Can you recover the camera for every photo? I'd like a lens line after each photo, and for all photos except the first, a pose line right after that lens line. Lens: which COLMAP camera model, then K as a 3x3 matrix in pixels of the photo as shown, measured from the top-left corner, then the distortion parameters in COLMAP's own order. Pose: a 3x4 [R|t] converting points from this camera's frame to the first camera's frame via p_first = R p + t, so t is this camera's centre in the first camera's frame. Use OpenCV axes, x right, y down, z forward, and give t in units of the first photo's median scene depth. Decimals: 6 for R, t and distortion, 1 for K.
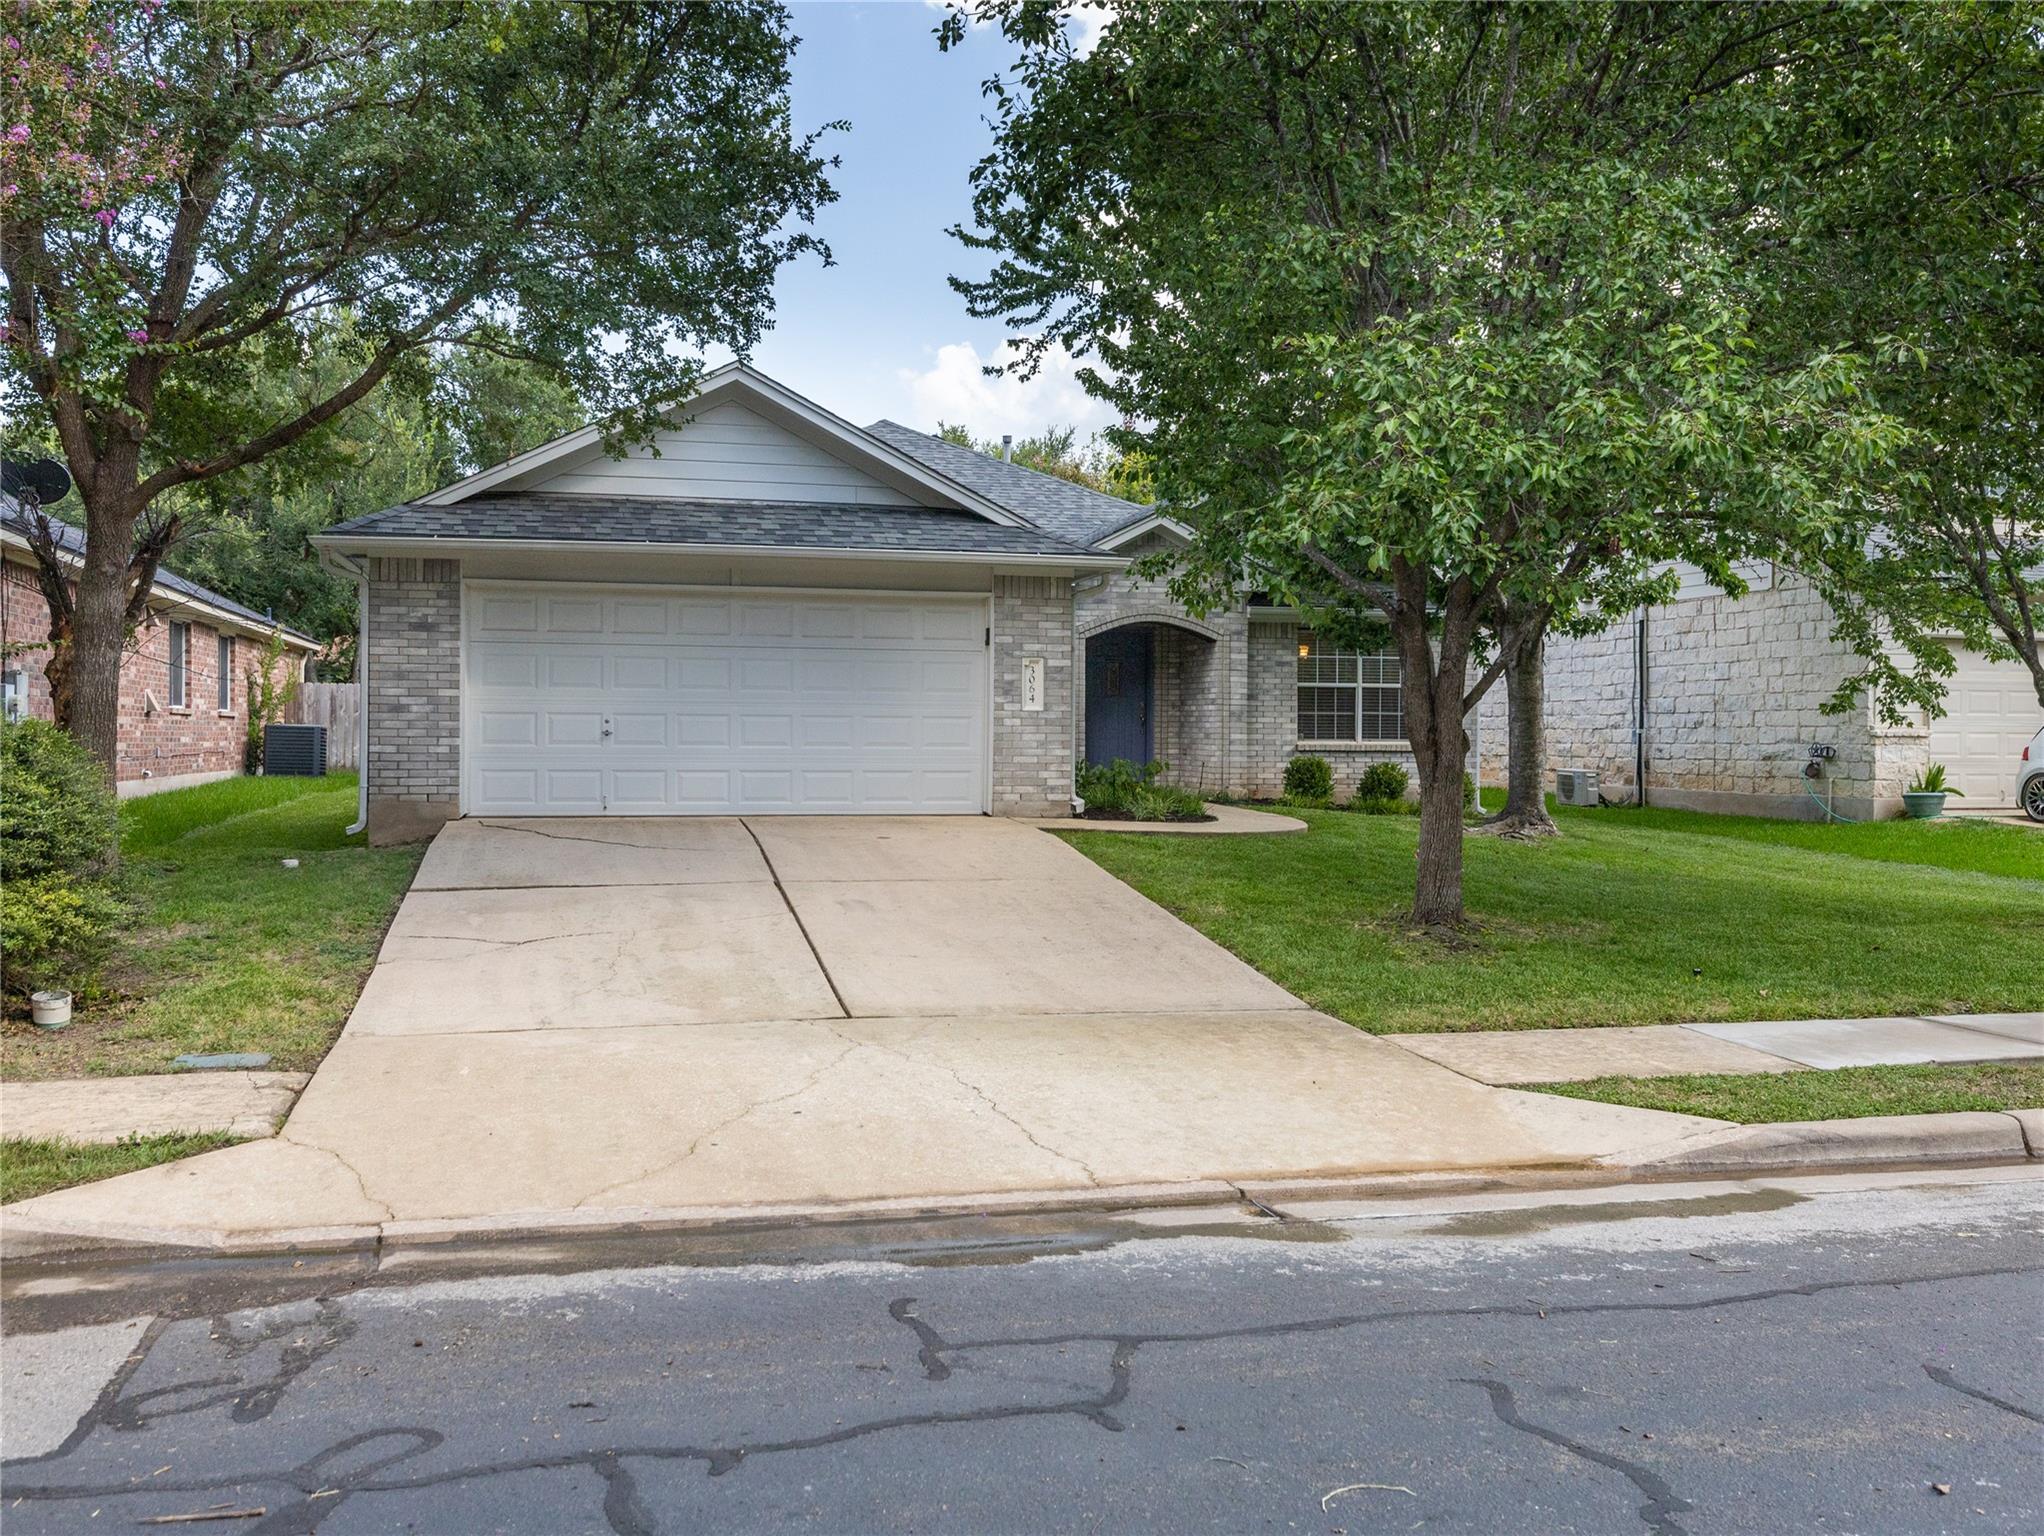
lens RADIAL K [[1580.7, 0, 1018.8], [0, 1580.7, 779.0], [0, 0, 1]] dist [0.001706, -0.006891]
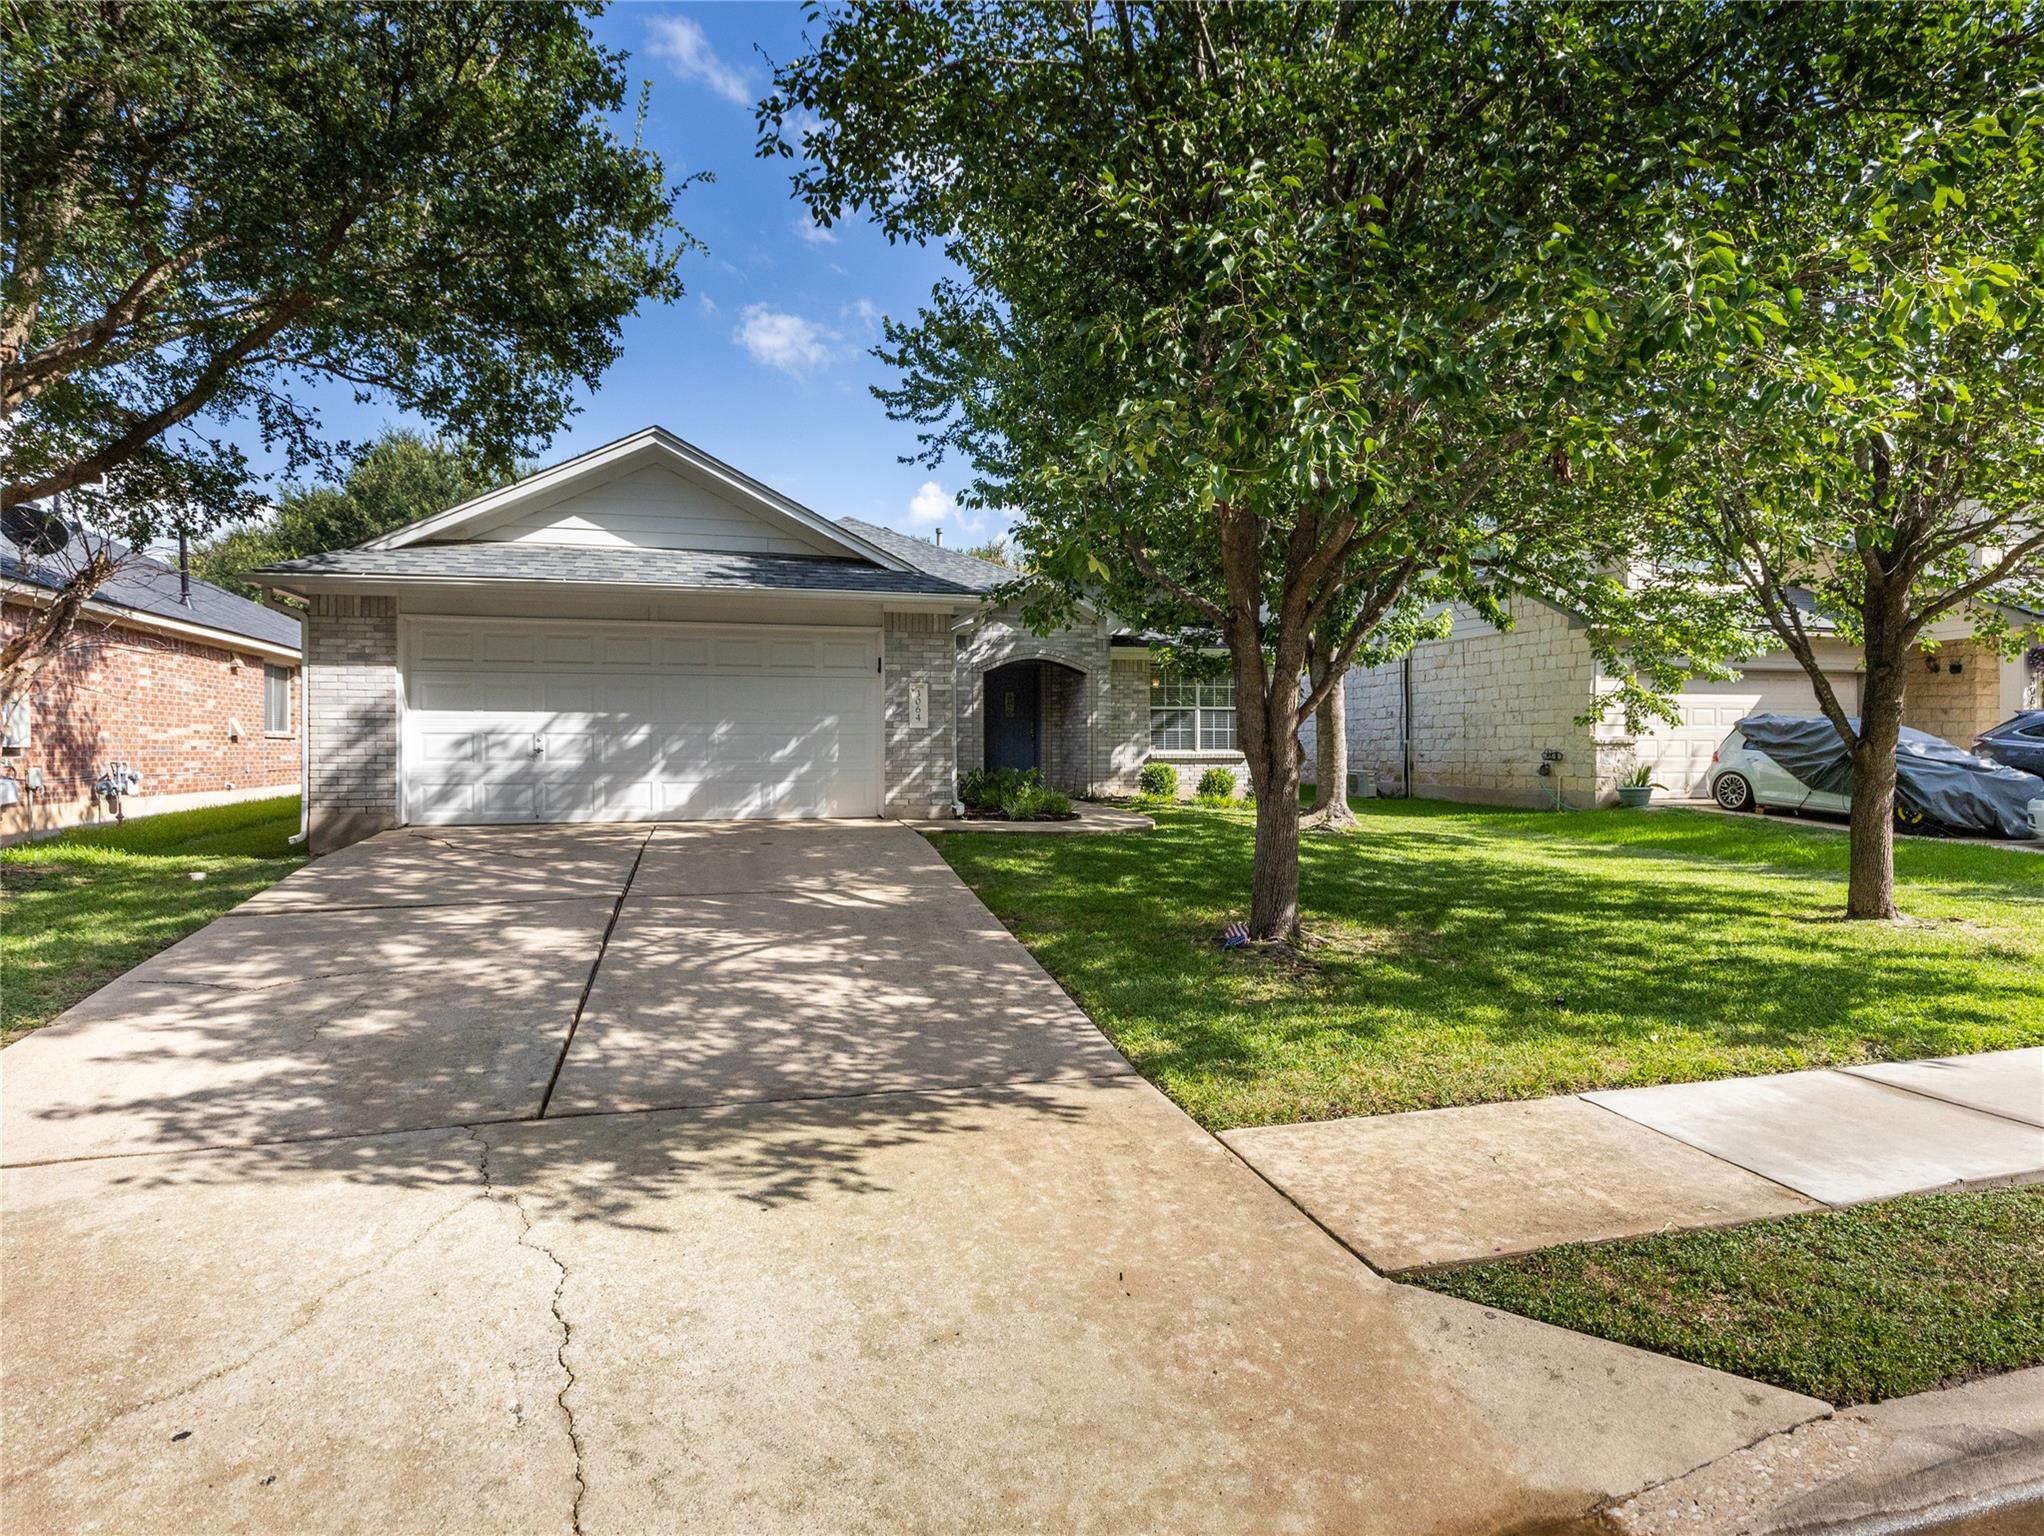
lens RADIAL K [[1031.3, 0, 1022.0], [0, 1031.3, 768.0], [0, 0, 1]] dist [-0.002249, -0.000351]
pose [[0.999126, -0.009872, 0.040628, 0.053669], [0.010210, 0.999915, -0.008123, -0.006830], [-0.040544, 0.008531, 0.999141, 0.235746]]
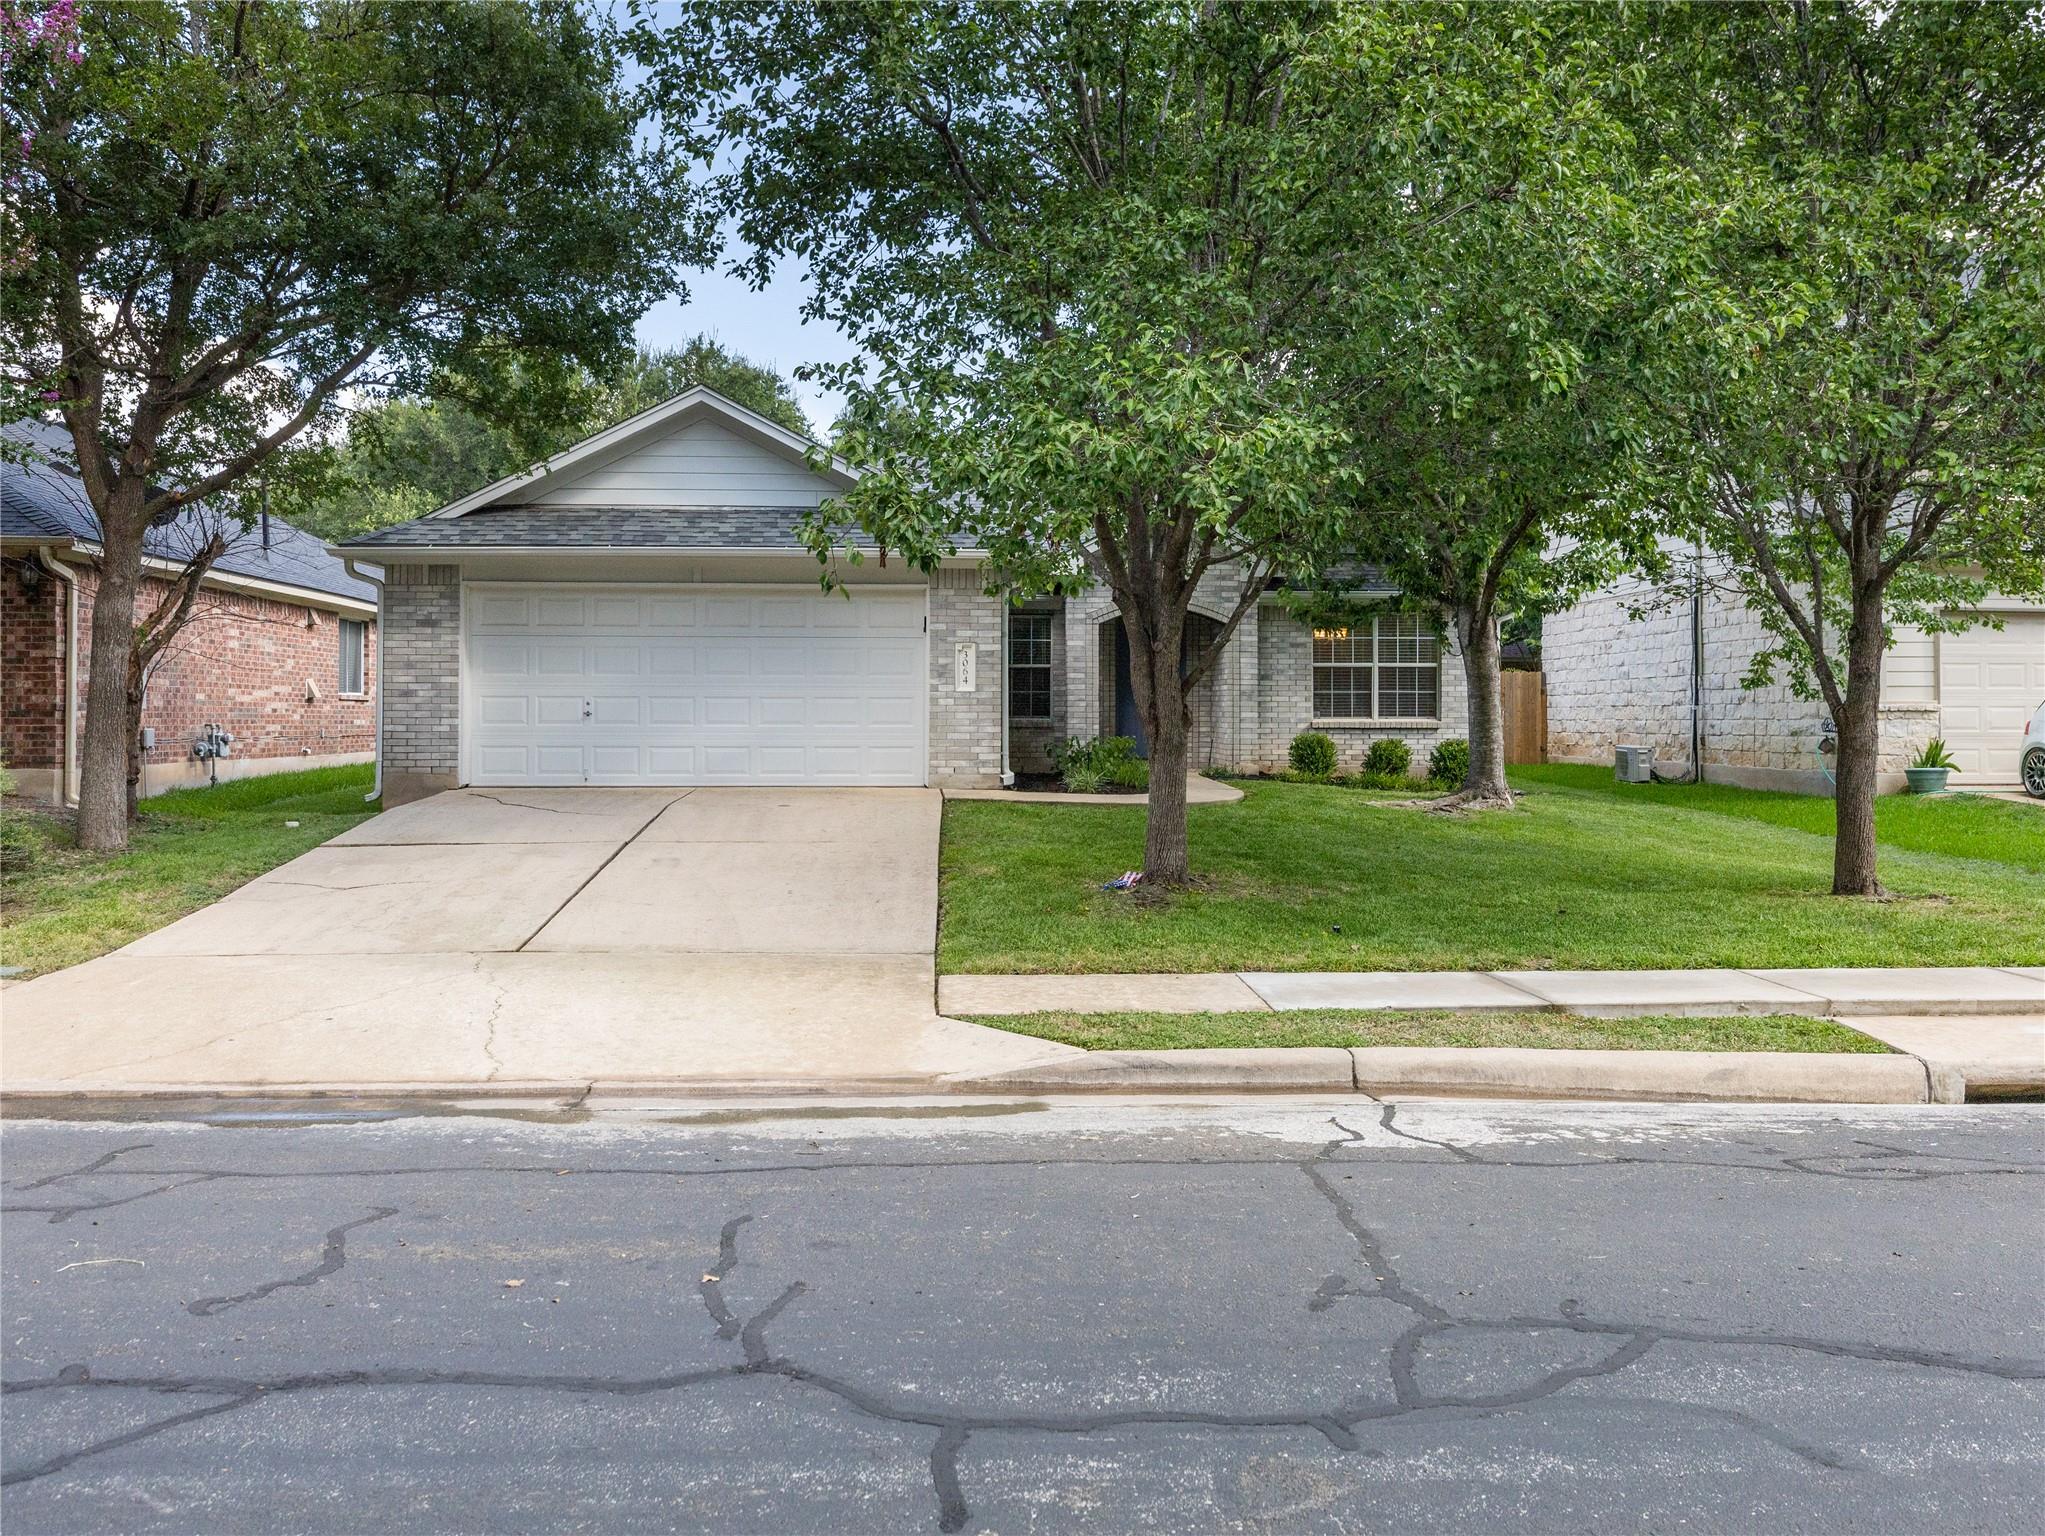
lens RADIAL K [[1517.8, 0, 1029.9], [0, 1517.8, 742.8], [0, 0, 1]] dist [0.010955, 0.002151]
pose [[0.986882, -0.002263, -0.161430, 0.221497], [0.000523, 0.999941, -0.010821, 0.003846], [0.161445, 0.010595, 0.986825, -0.030250]]
